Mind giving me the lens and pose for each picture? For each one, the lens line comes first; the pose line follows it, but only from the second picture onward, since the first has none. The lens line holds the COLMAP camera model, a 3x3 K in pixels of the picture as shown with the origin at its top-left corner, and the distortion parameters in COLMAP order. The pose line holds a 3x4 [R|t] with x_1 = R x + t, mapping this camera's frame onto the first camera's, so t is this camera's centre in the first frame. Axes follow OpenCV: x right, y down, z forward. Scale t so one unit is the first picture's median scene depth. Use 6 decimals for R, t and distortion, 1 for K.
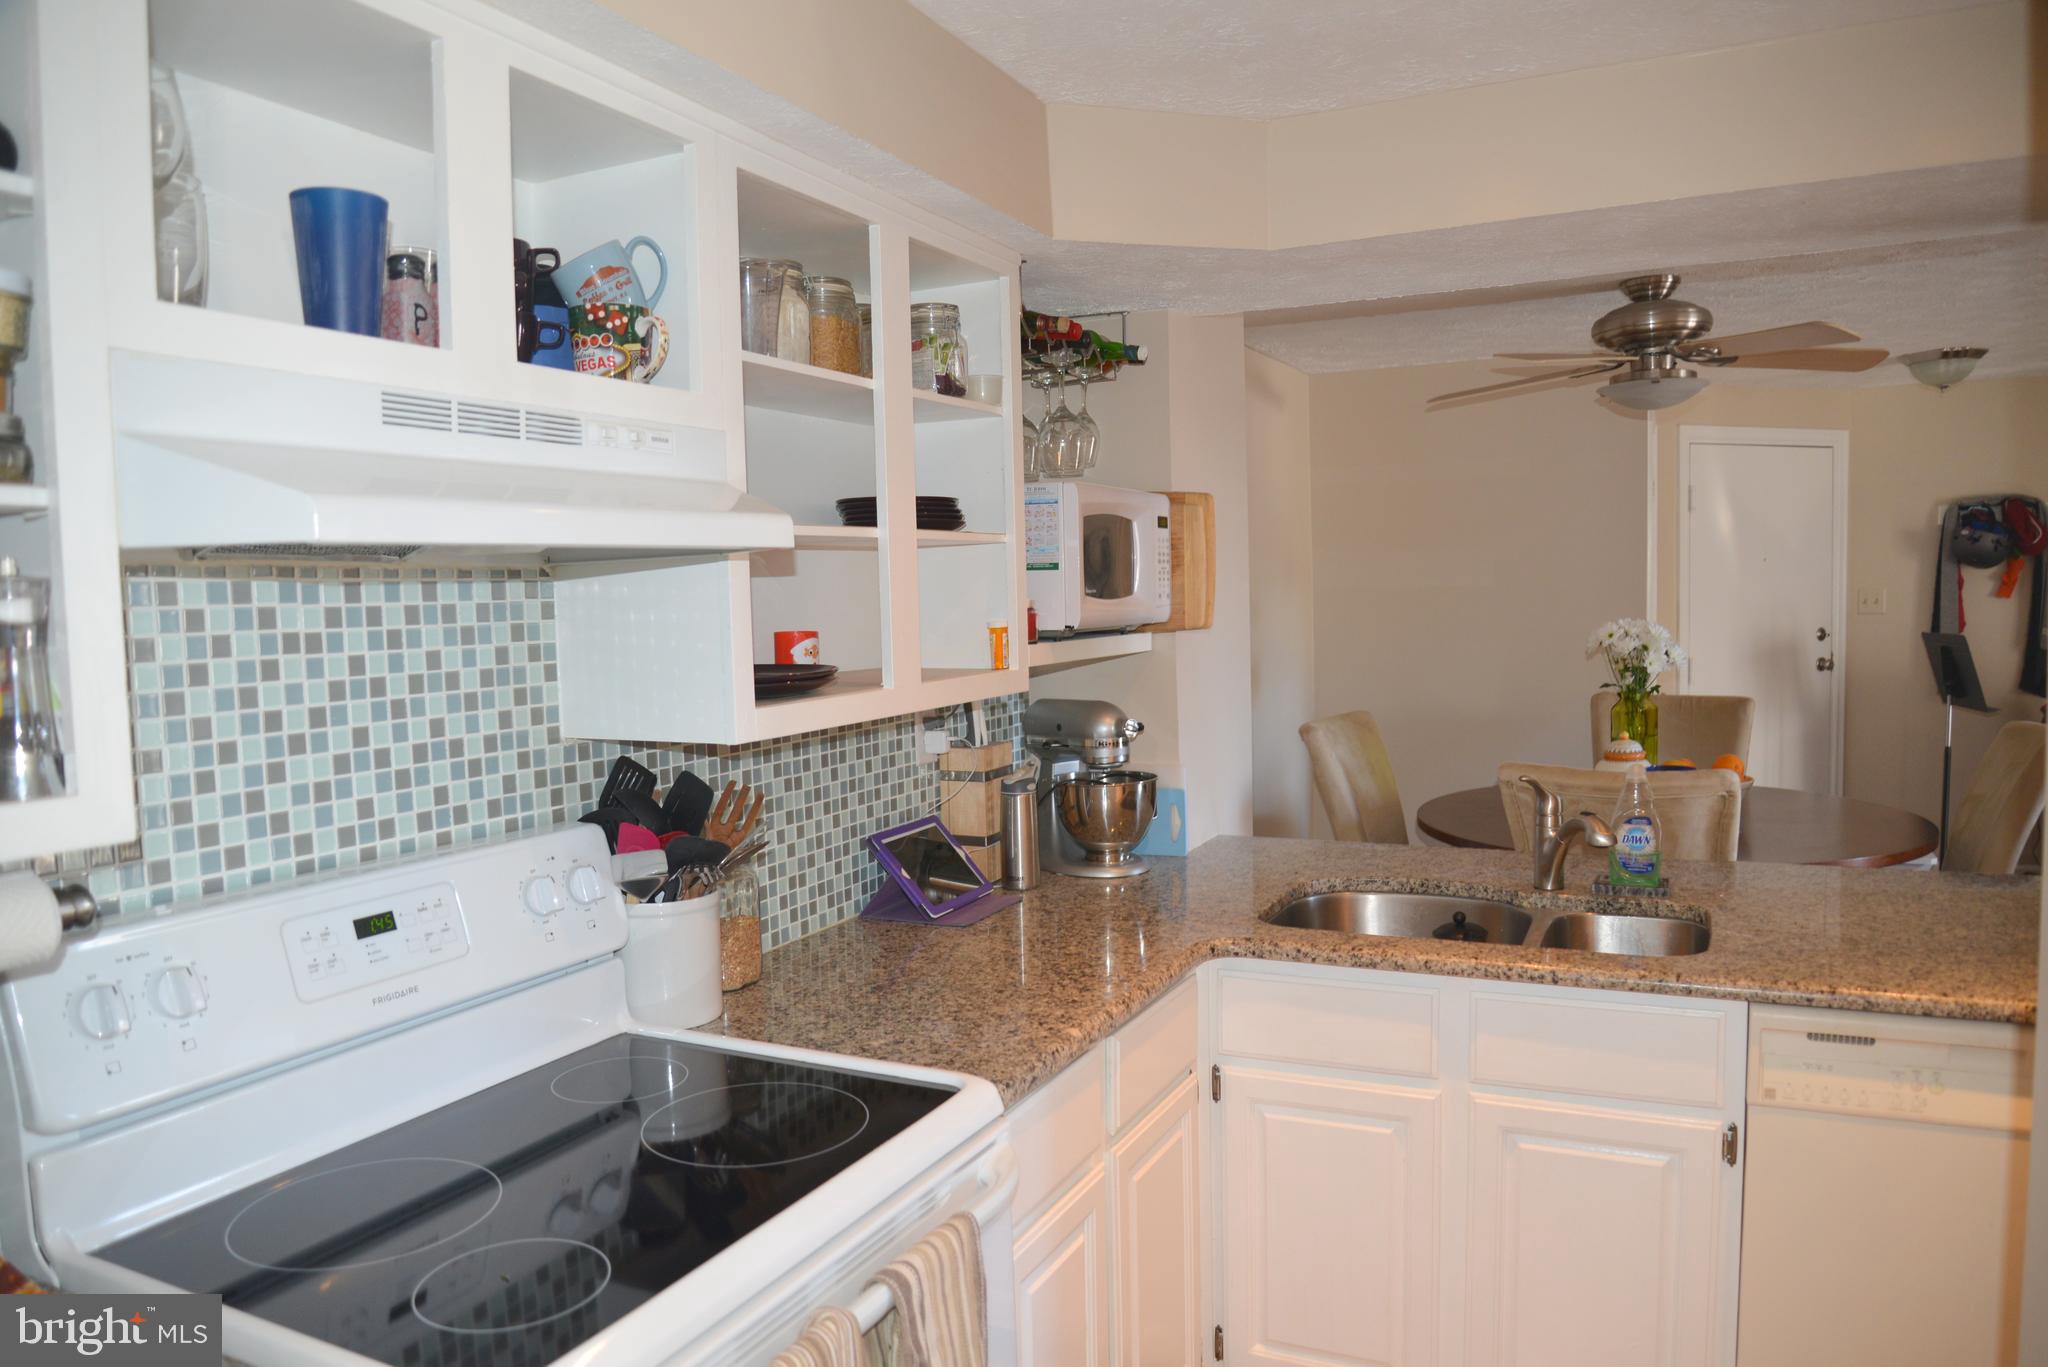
lens RADIAL K [[1415.7, 0, 1024.0], [0, 1415.7, 683.5], [0, 0, 1]] dist [-0.064907, 0.040377]
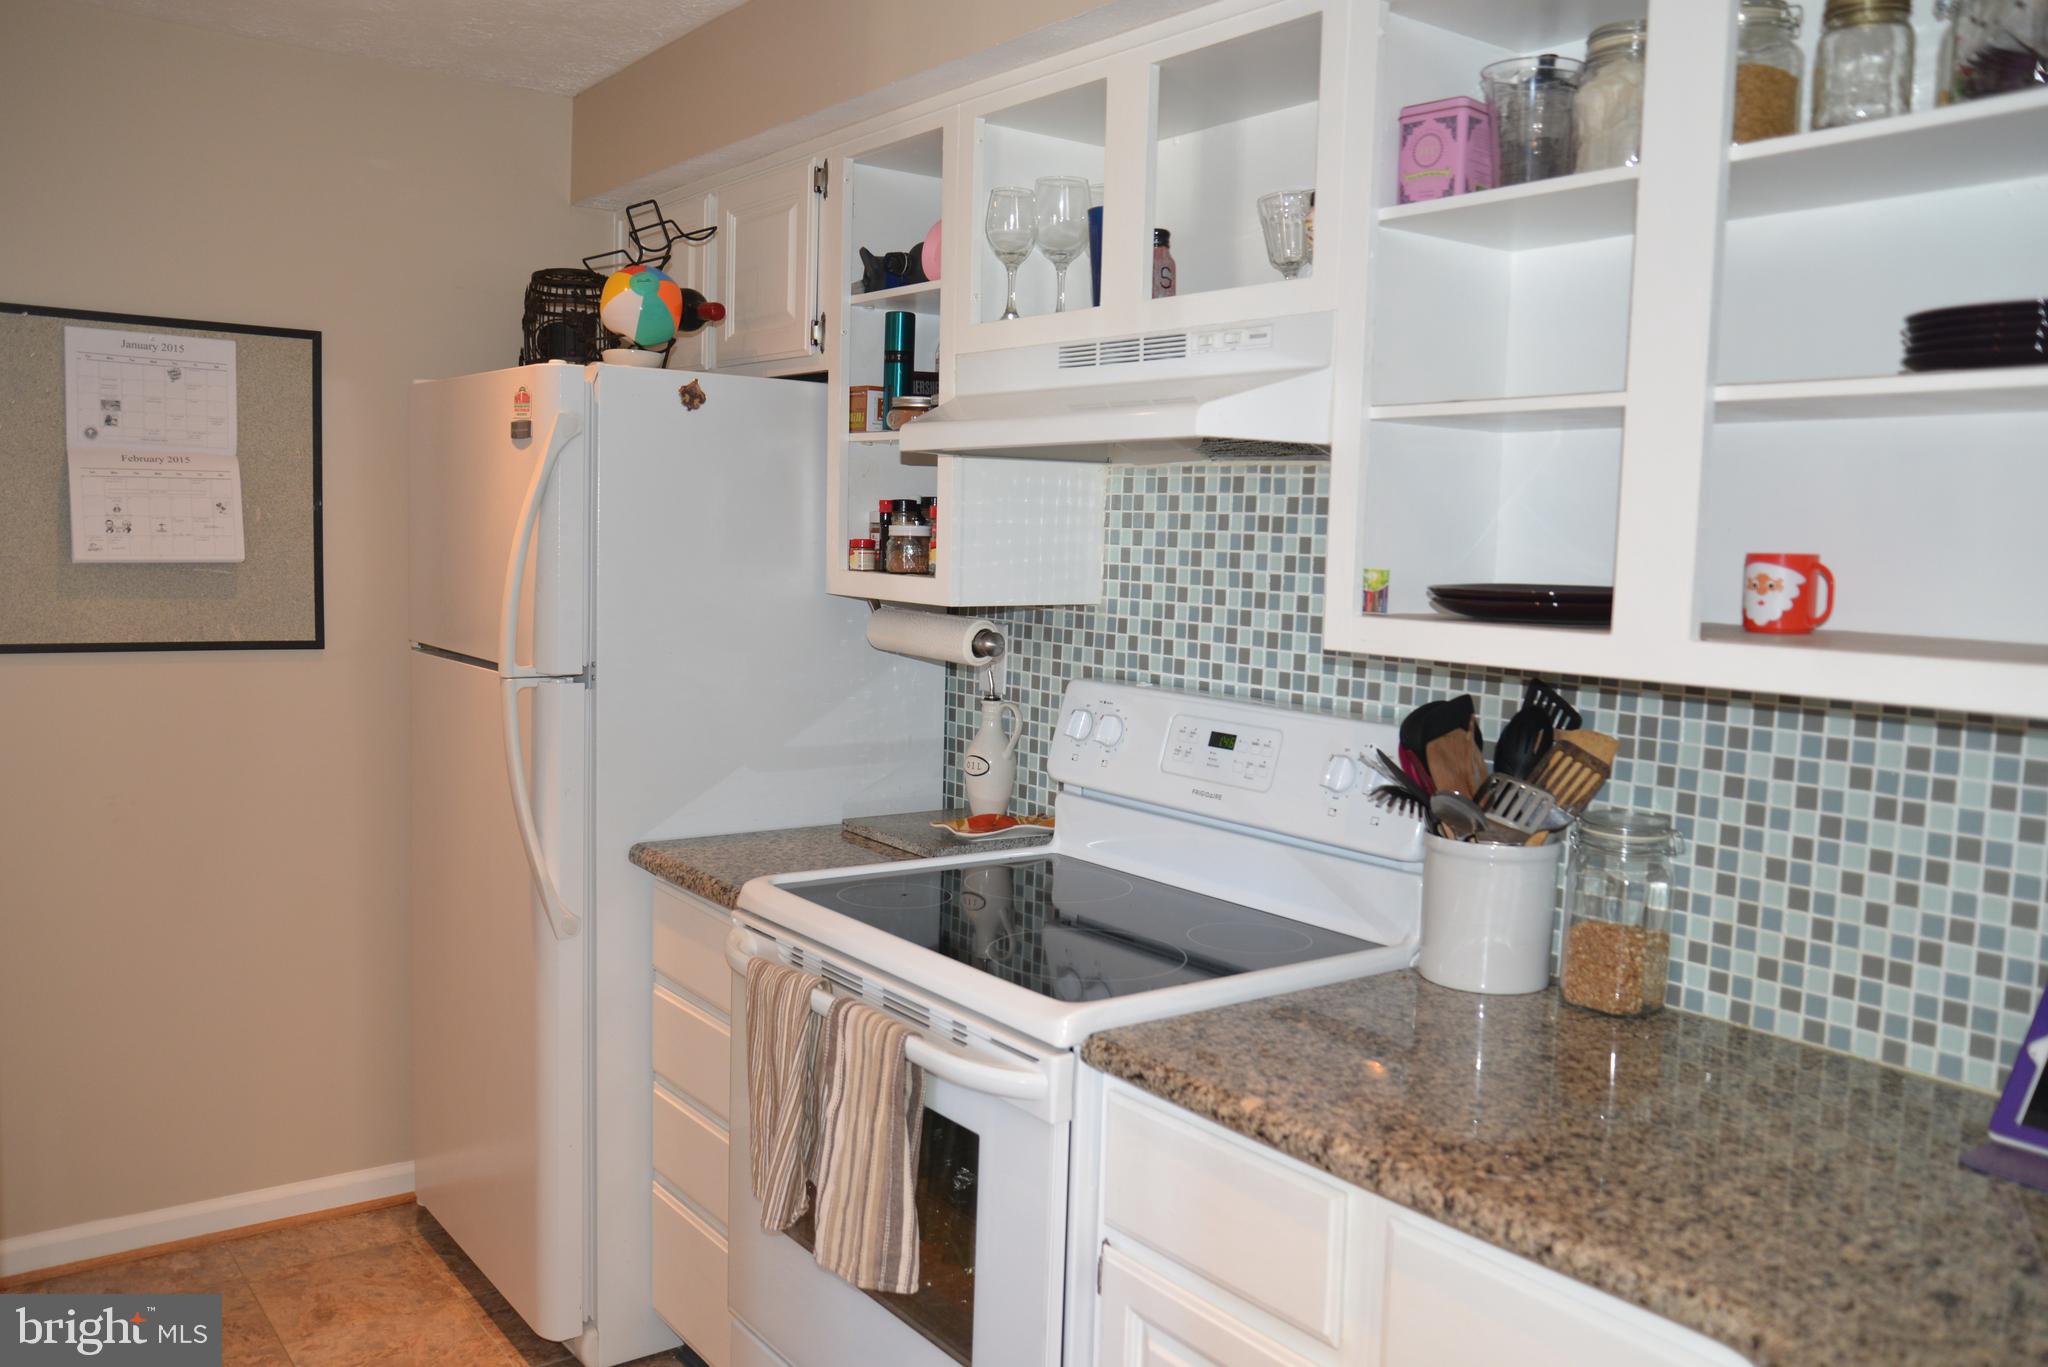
lens RADIAL K [[1645.2, 0, 1024.0], [0, 1645.2, 683.5], [0, 0, 1]] dist [-0.005980, -0.006110]
pose [[-0.451901, 0.096112, -0.886876, 0.957718], [-0.075969, 0.986421, 0.145609, -0.087531], [0.888828, 0.133176, -0.438463, 1.475458]]
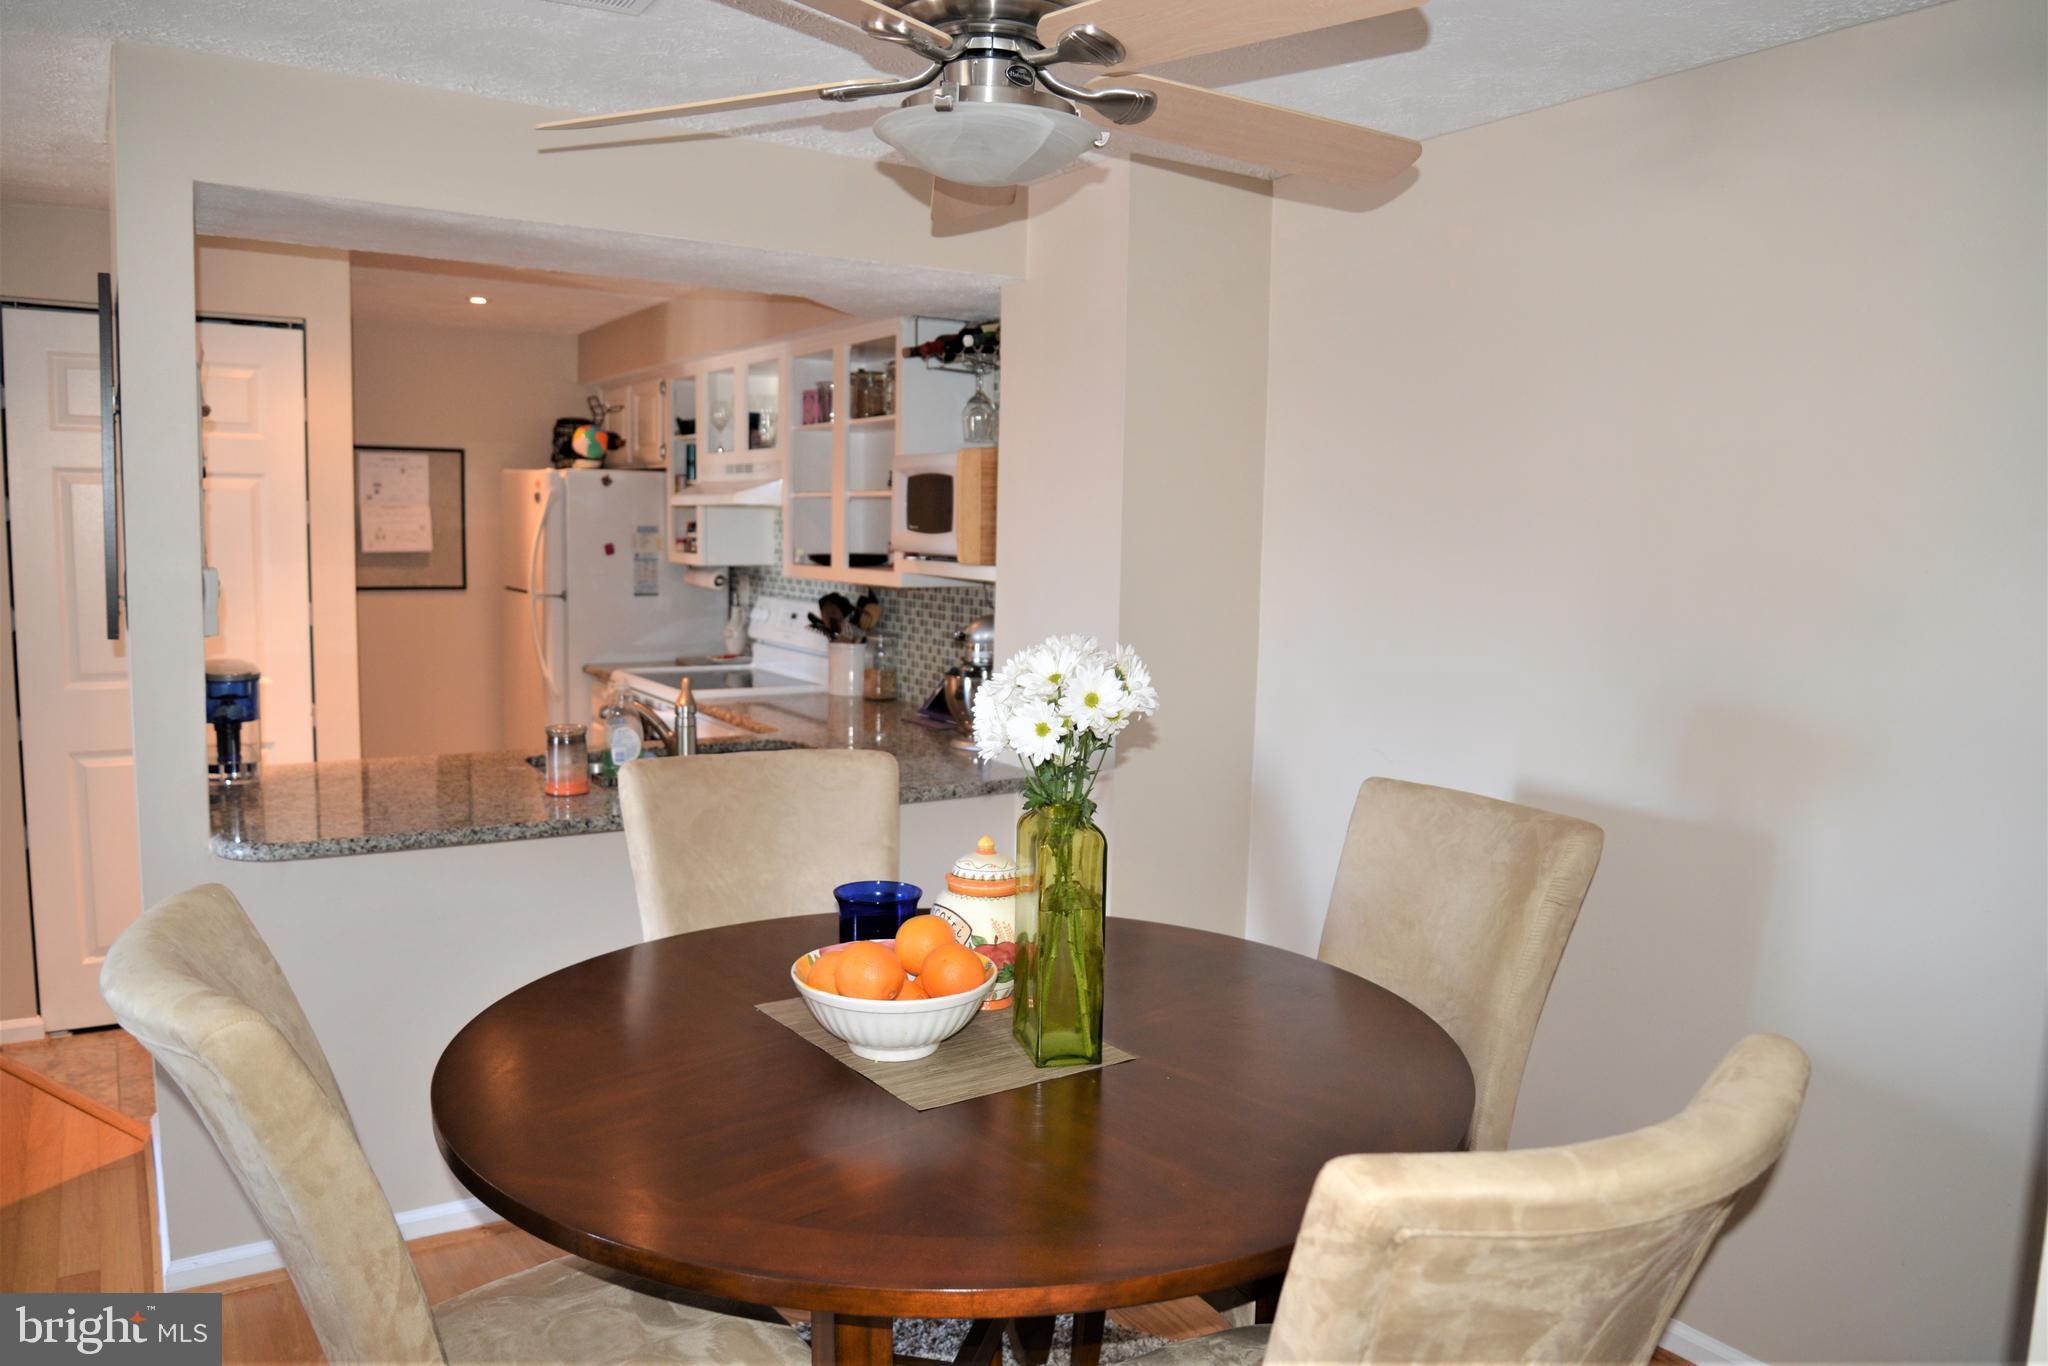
lens RADIAL K [[1471.4, 0, 1007.6], [0, 1471.4, 687.6], [0, 0, 1]] dist [-0.065941, 0.031410]
pose [[-0.520392, 0.113530, -0.846347, 2.220836], [-0.062509, 0.983399, 0.170349, -0.284454], [0.851637, 0.141553, -0.504656, 3.173787]]
